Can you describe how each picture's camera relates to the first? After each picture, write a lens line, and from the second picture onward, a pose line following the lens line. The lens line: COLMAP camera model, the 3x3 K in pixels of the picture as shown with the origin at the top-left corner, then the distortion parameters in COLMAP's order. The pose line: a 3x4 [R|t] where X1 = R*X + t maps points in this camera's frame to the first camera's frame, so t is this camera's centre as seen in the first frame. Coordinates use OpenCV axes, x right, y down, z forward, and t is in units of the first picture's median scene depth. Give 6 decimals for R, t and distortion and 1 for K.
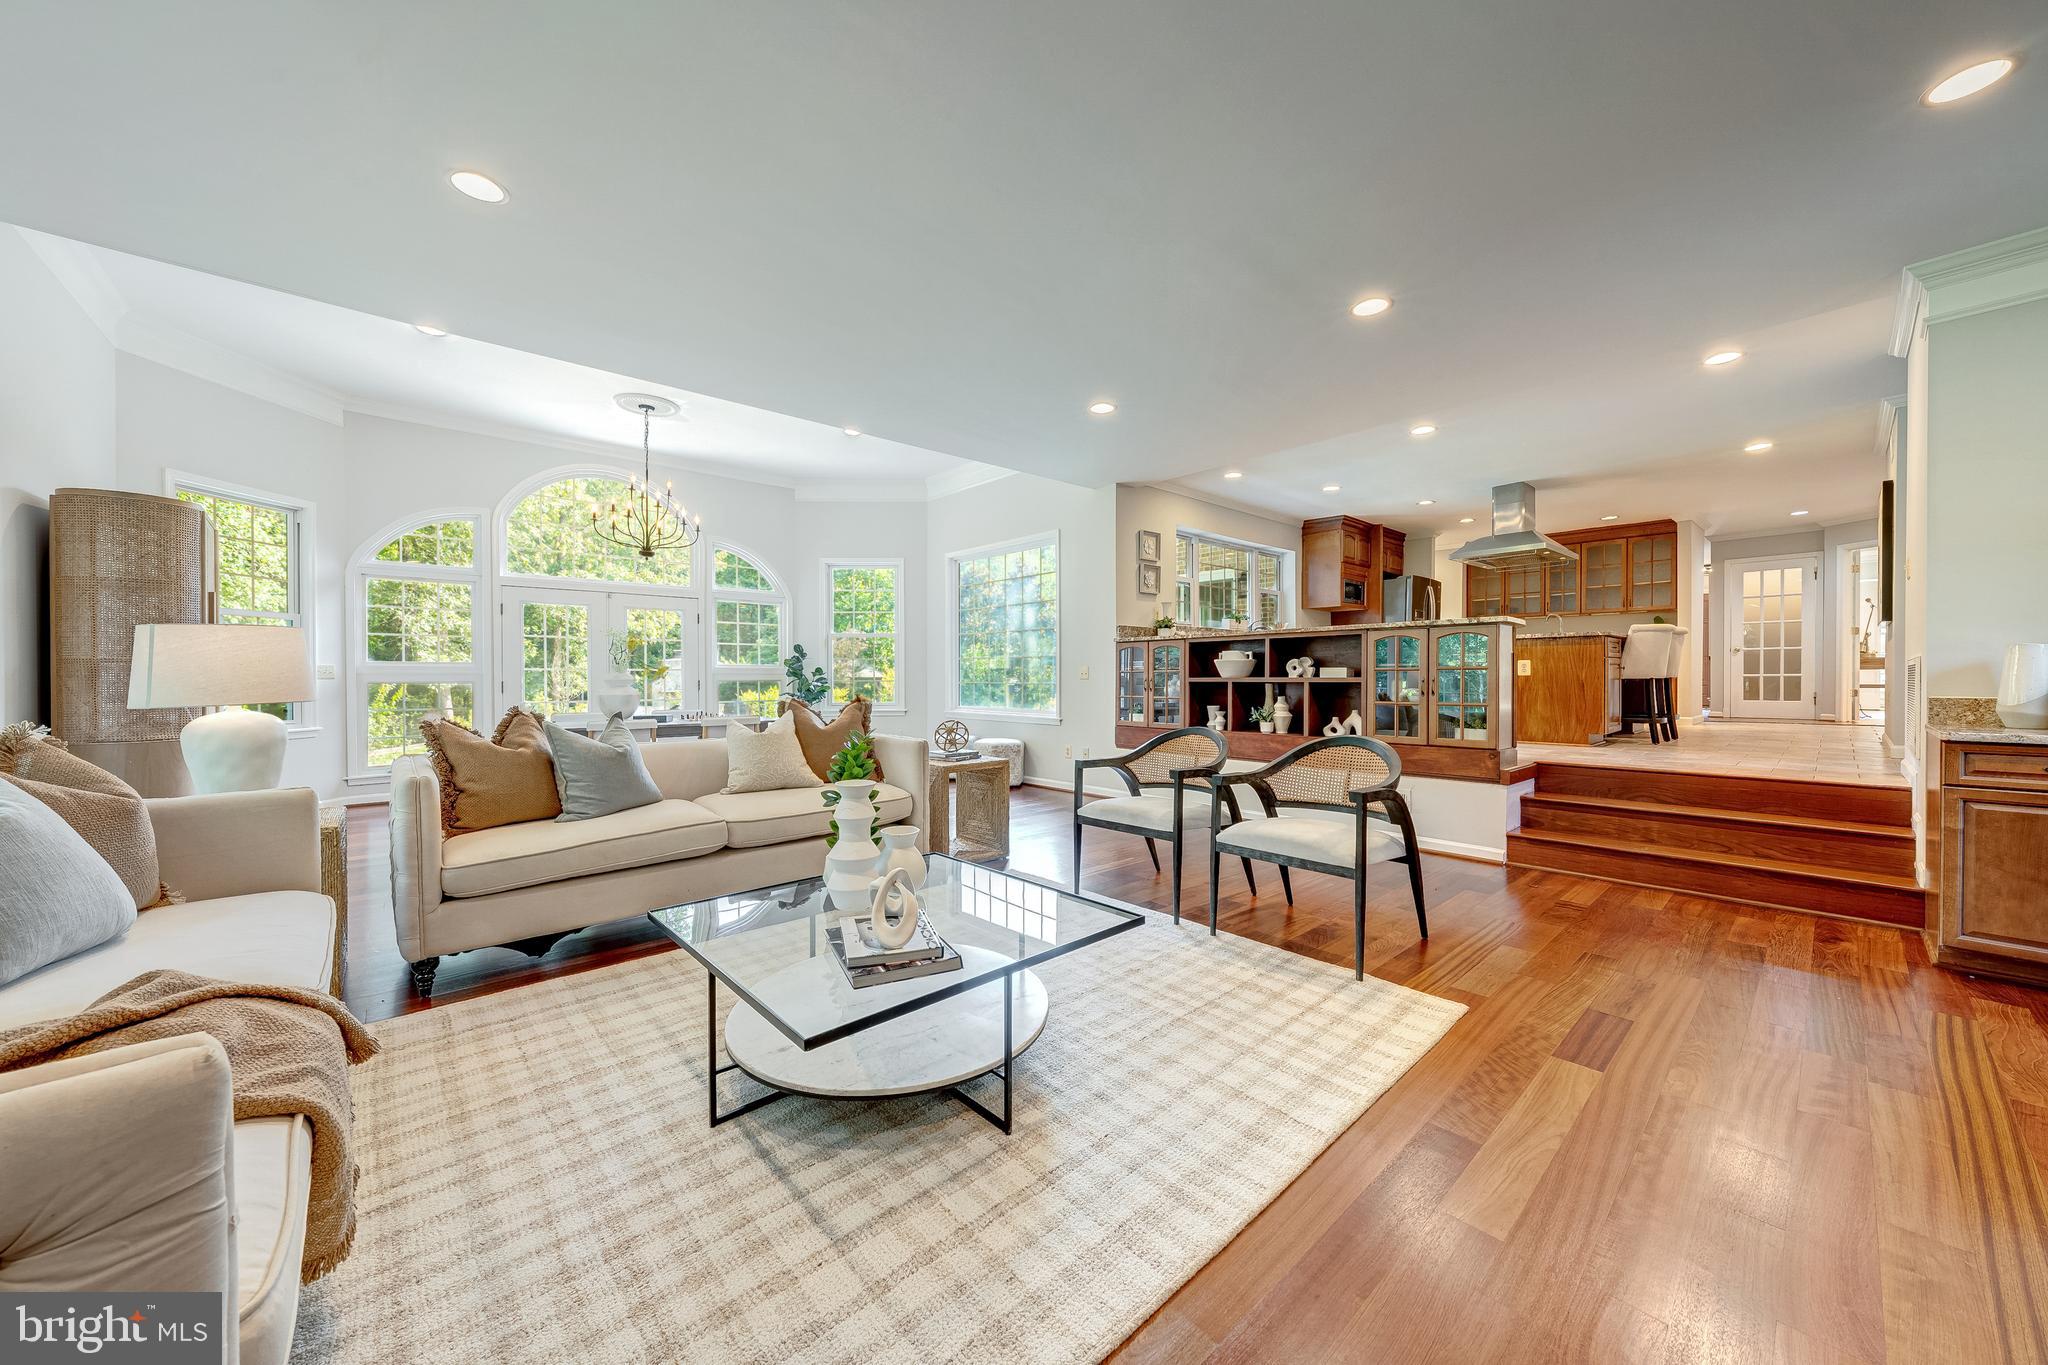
lens RADIAL K [[737.4, 0, 1040.8], [0, 737.4, 683.1], [0, 0, 1]] dist [-0.000750, 0.000545]
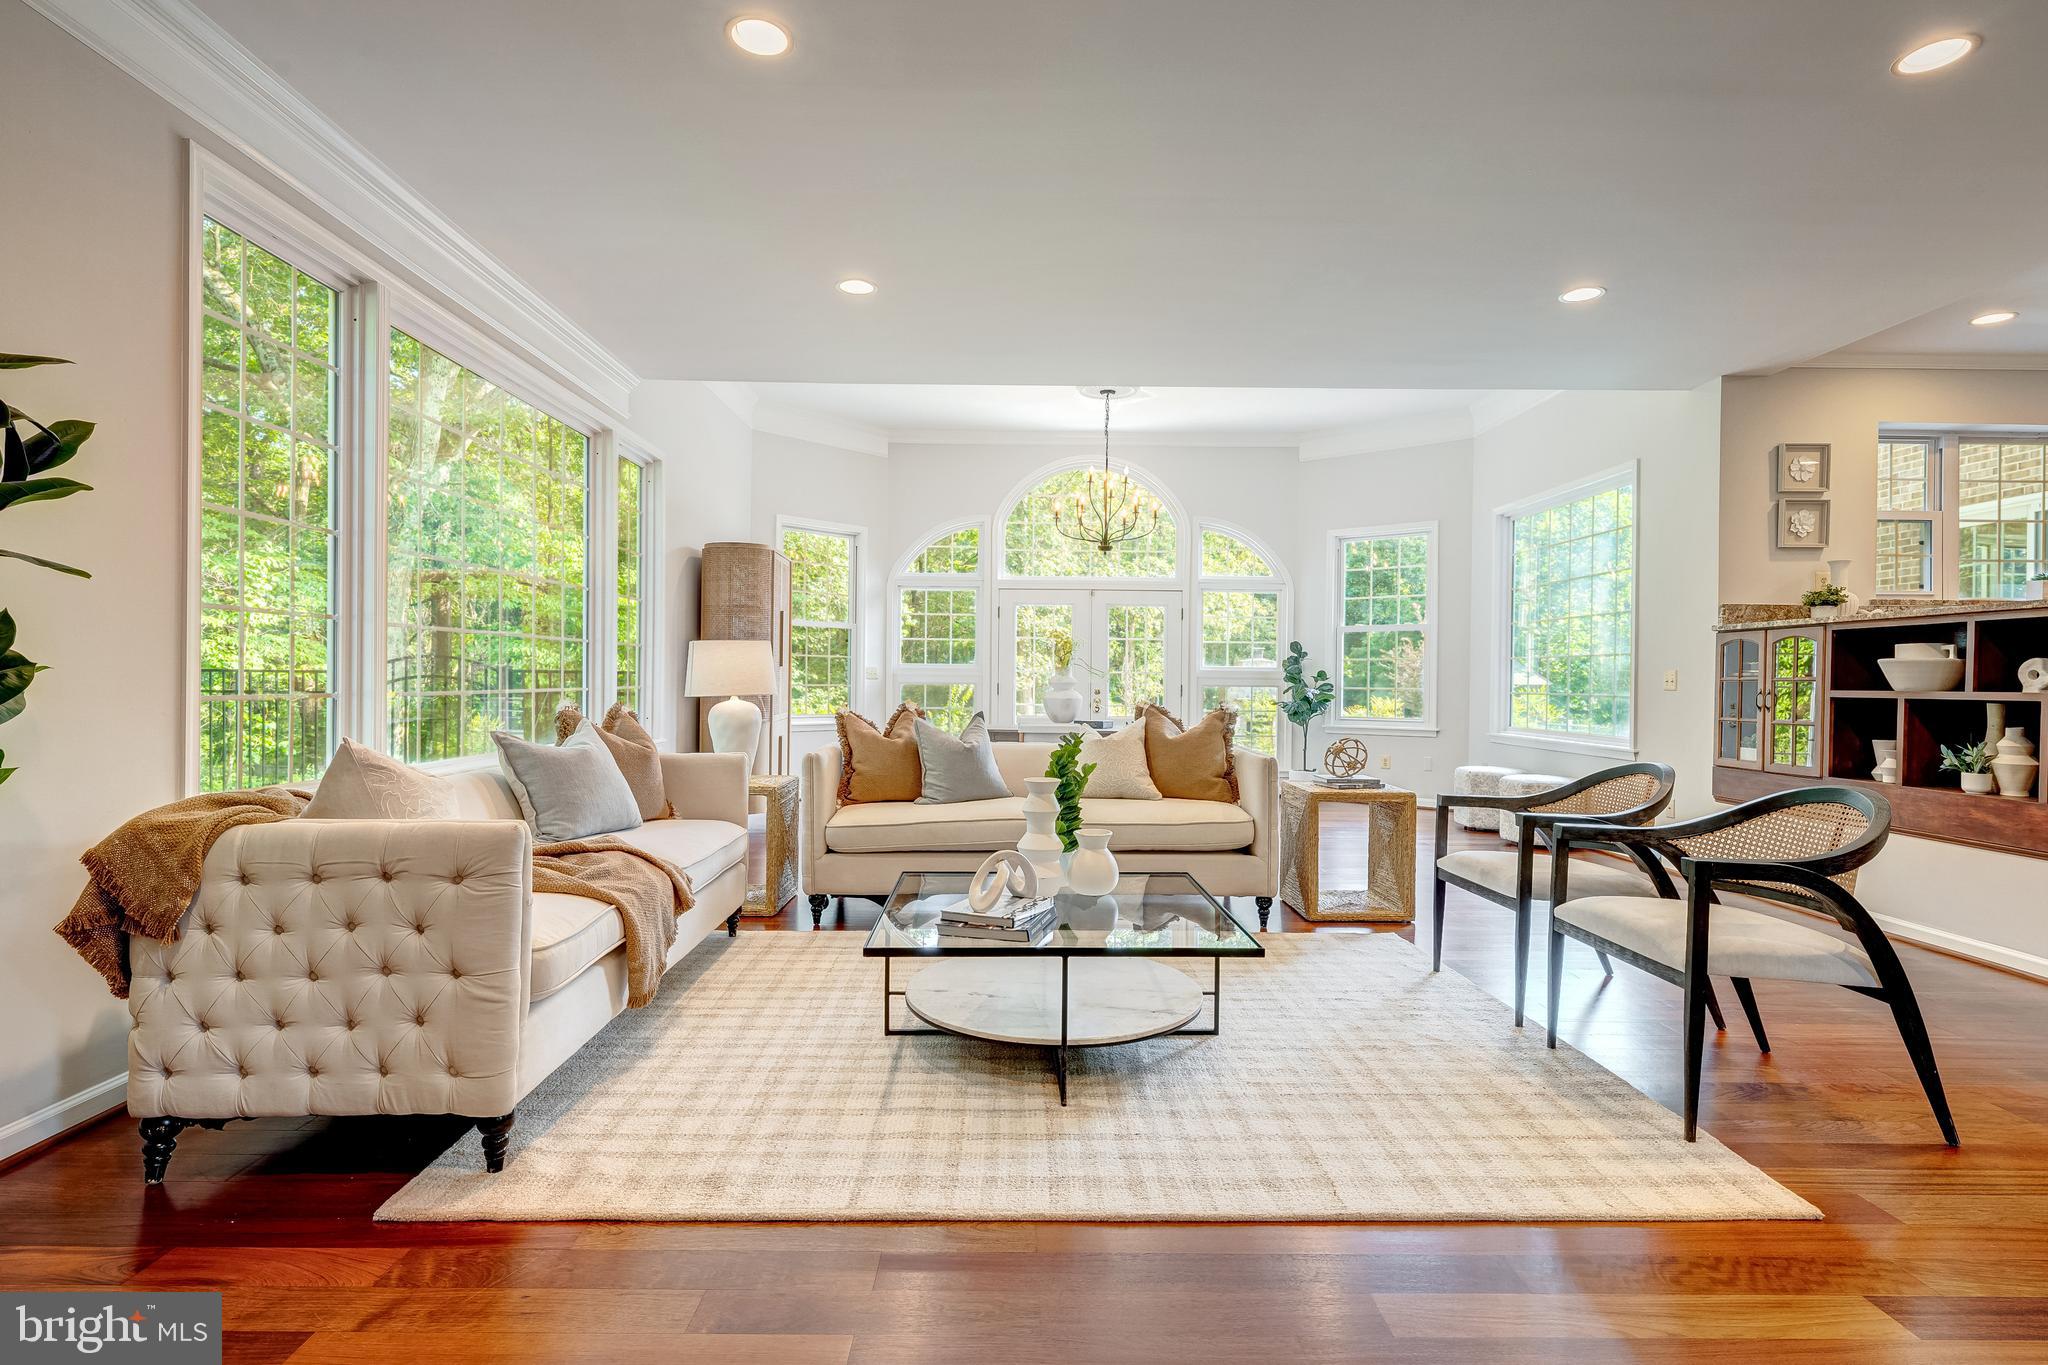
lens RADIAL K [[1037.8, 0, 1012.9], [0, 1037.8, 685.1], [0, 0, 1]] dist [0.007652, -0.001701]
pose [[0.742327, 0.013056, -0.669910, 0.306443], [-0.016962, 0.999856, 0.000691, -0.000929], [0.669823, 0.010850, 0.742442, -0.061907]]
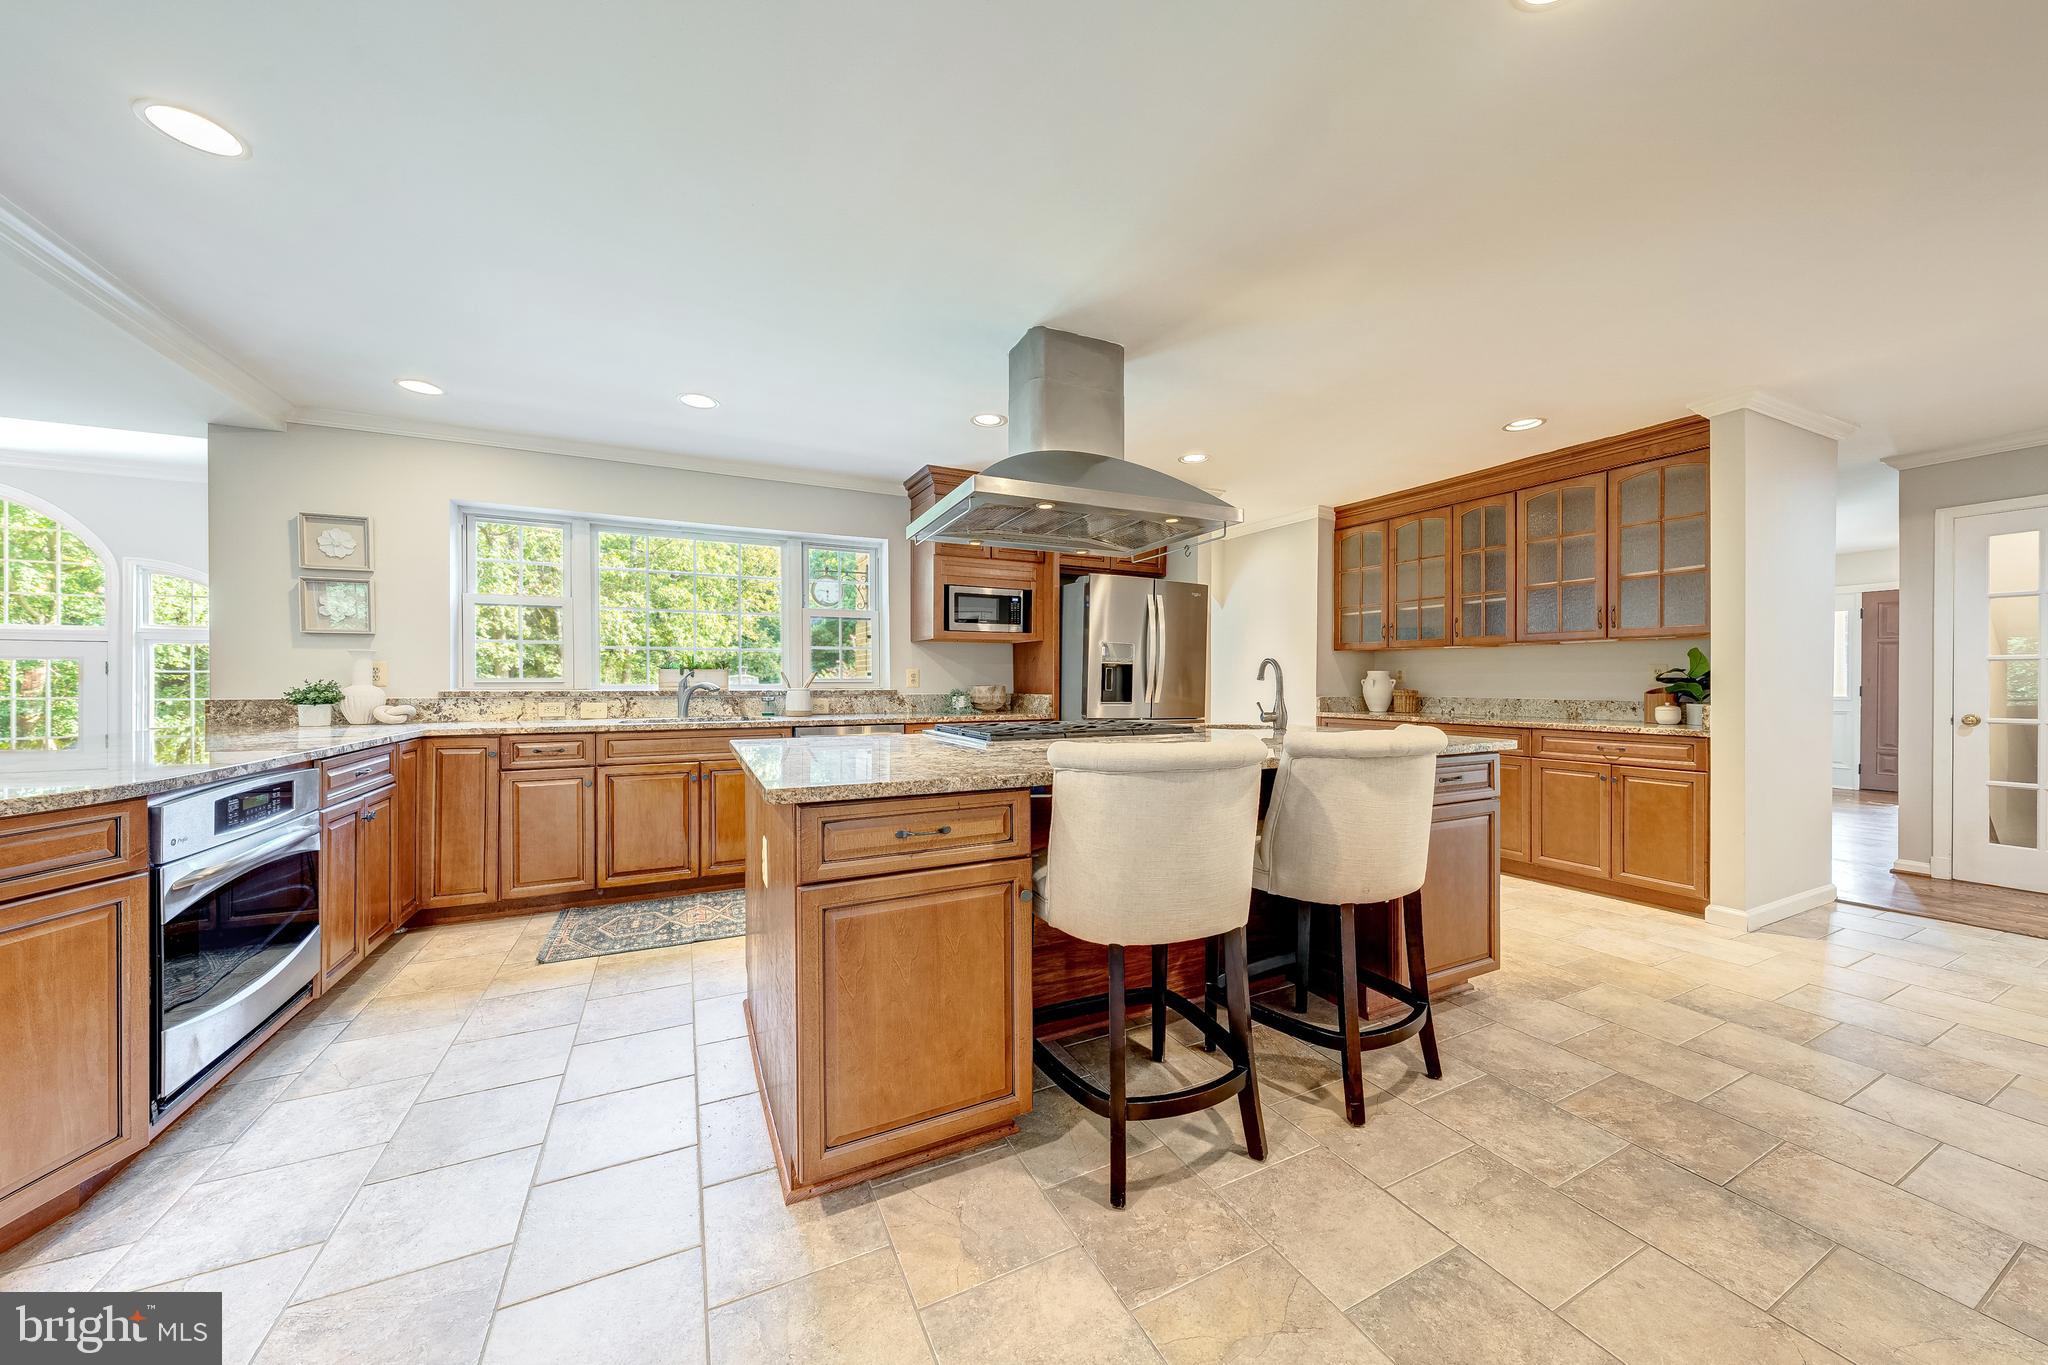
lens RADIAL K [[694.6, 0, 1036.0], [0, 694.6, 689.2], [0, 0, 1]] dist [-0.004773, -0.000023]
pose [[0.959925, 0.008057, -0.280142, 0.978746], [-0.006986, 0.999964, 0.004823, -0.111372], [0.280171, -0.002673, 0.959946, 0.851471]]
